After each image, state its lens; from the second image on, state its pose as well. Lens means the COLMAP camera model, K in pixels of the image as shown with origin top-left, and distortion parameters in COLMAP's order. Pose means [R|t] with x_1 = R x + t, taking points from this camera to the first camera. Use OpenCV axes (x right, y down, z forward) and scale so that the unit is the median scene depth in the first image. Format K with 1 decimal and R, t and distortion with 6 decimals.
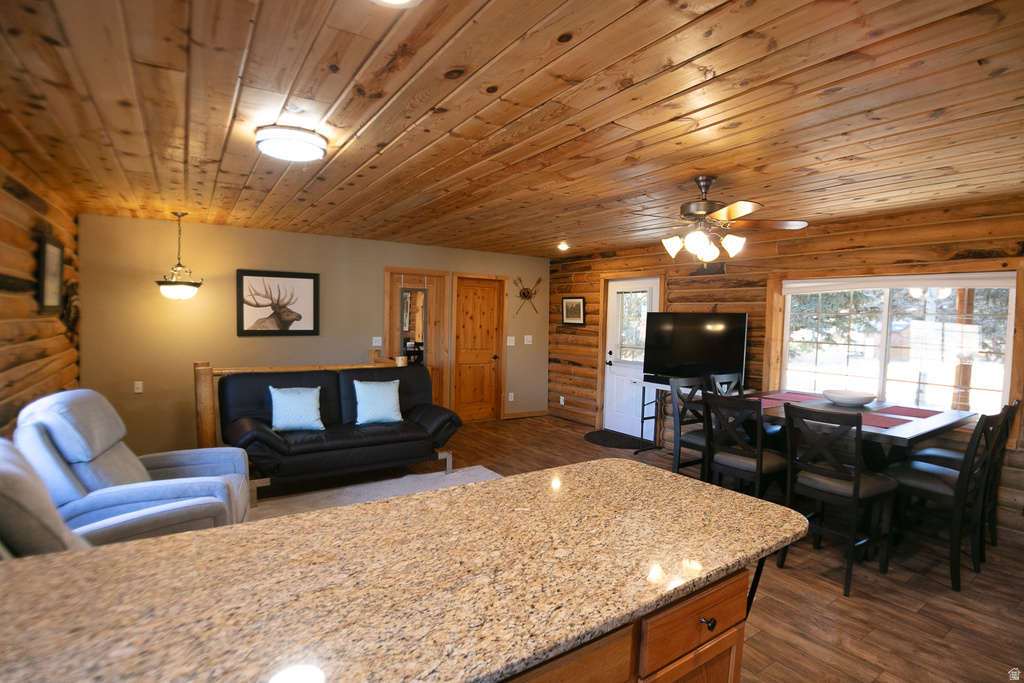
lens RADIAL K [[510.2, 0, 518.0], [0, 510.2, 346.7], [0, 0, 1]] dist [-0.060967, 0.001288]
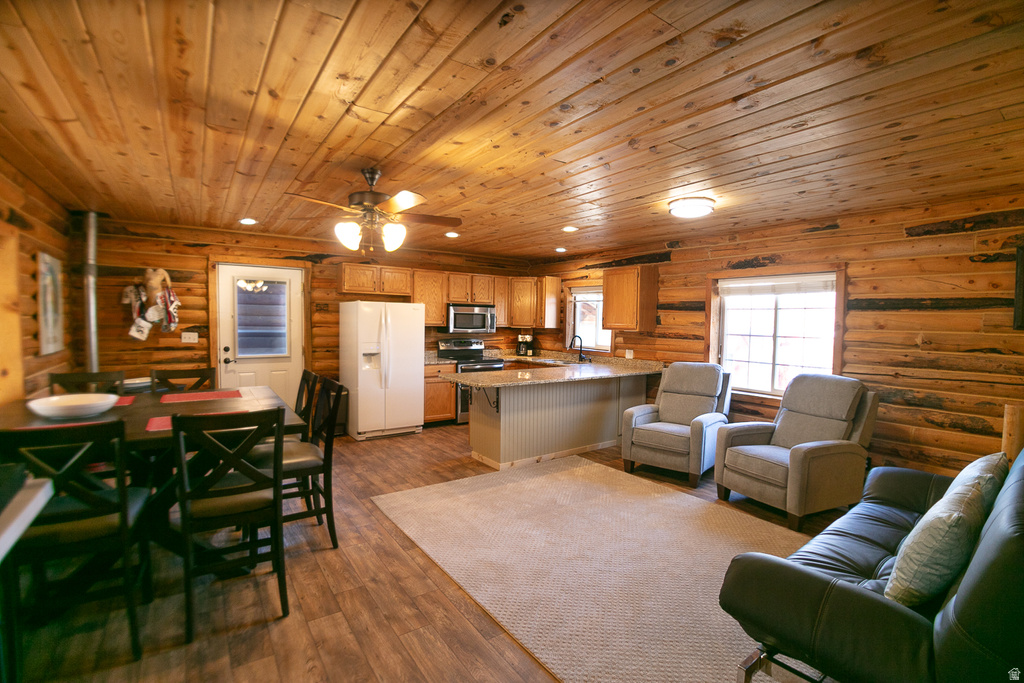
lens RADIAL K [[464.3, 0, 519.5], [0, 464.3, 346.5], [0, 0, 1]] dist [-0.053111, 0.001469]
pose [[-0.998853, -0.039992, -0.026325, 0.052082], [-0.042654, 0.993034, 0.109836, -0.061131], [0.021750, 0.110833, -0.993601, 1.325577]]
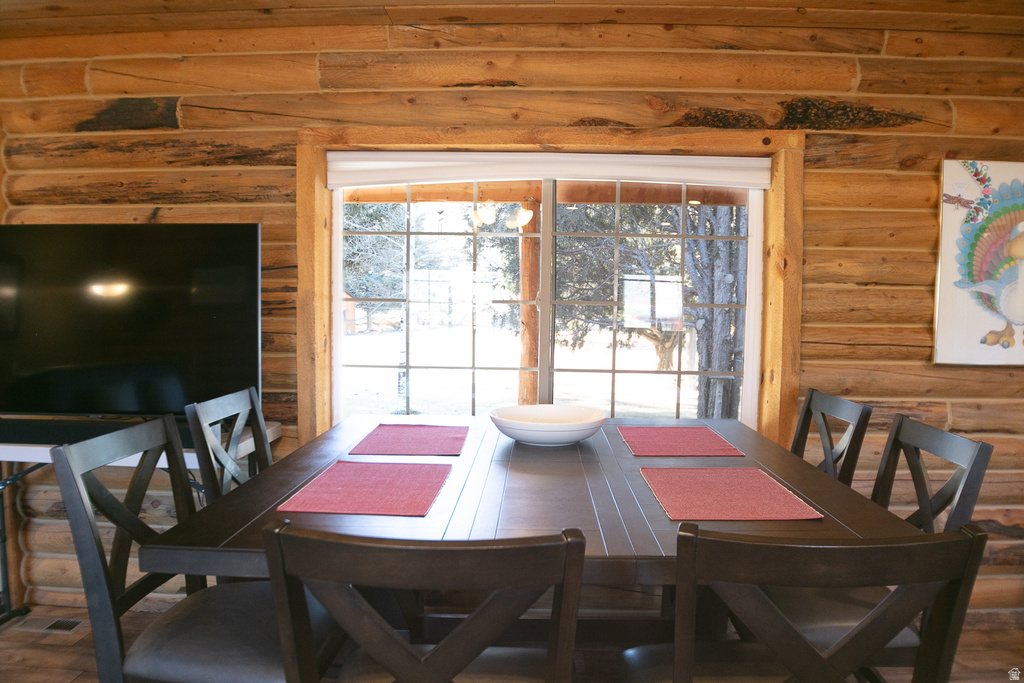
lens RADIAL K [[688.7, 0, 512.0], [0, 688.7, 341.5], [0, 0, 1]] dist [-0.096469, 0.023769]
pose [[0.585847, -0.069938, 0.807398, 0.157645], [0.045841, 0.997534, 0.053145, 0.000699], [-0.809124, 0.005877, 0.587608, 0.564004]]
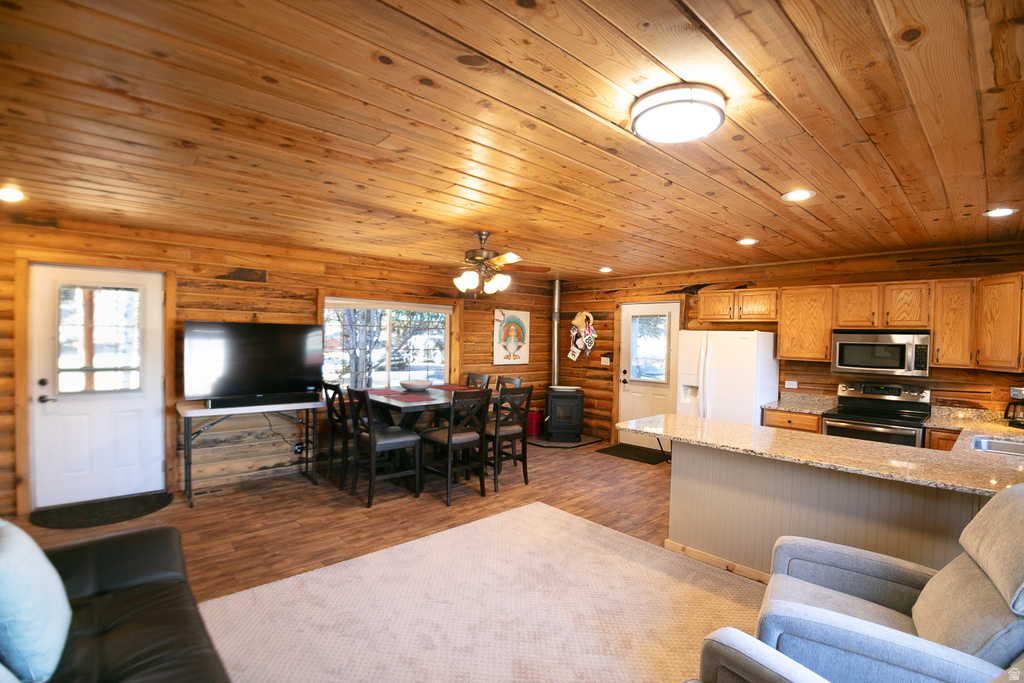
lens RADIAL K [[464.3, 0, 519.5], [0, 464.3, 346.5], [0, 0, 1]] dist [-0.053111, 0.001469]
pose [[-0.145617, -0.044631, 0.988334, -0.598323], [0.028355, 0.998383, 0.049263, -0.057942], [-0.988935, 0.035198, -0.144116, 0.729015]]
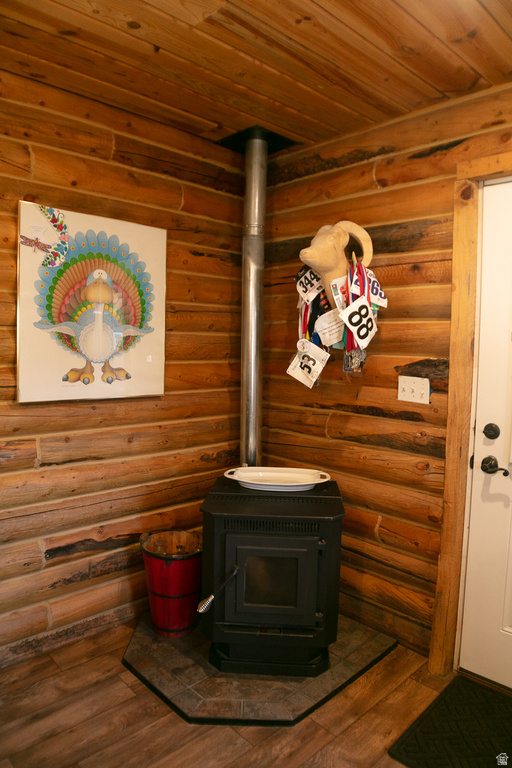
lens RADIAL K [[516.5, 0, 259.4], [0, 516.5, 376.4], [0, 0, 1]] dist [-0.096469, 0.023769]
pose [[-0.168567, -0.088438, 0.981715, 0.357903], [0.024616, 0.995278, 0.093887, 0.007217], [-0.985383, 0.039993, -0.165595, 0.473241]]
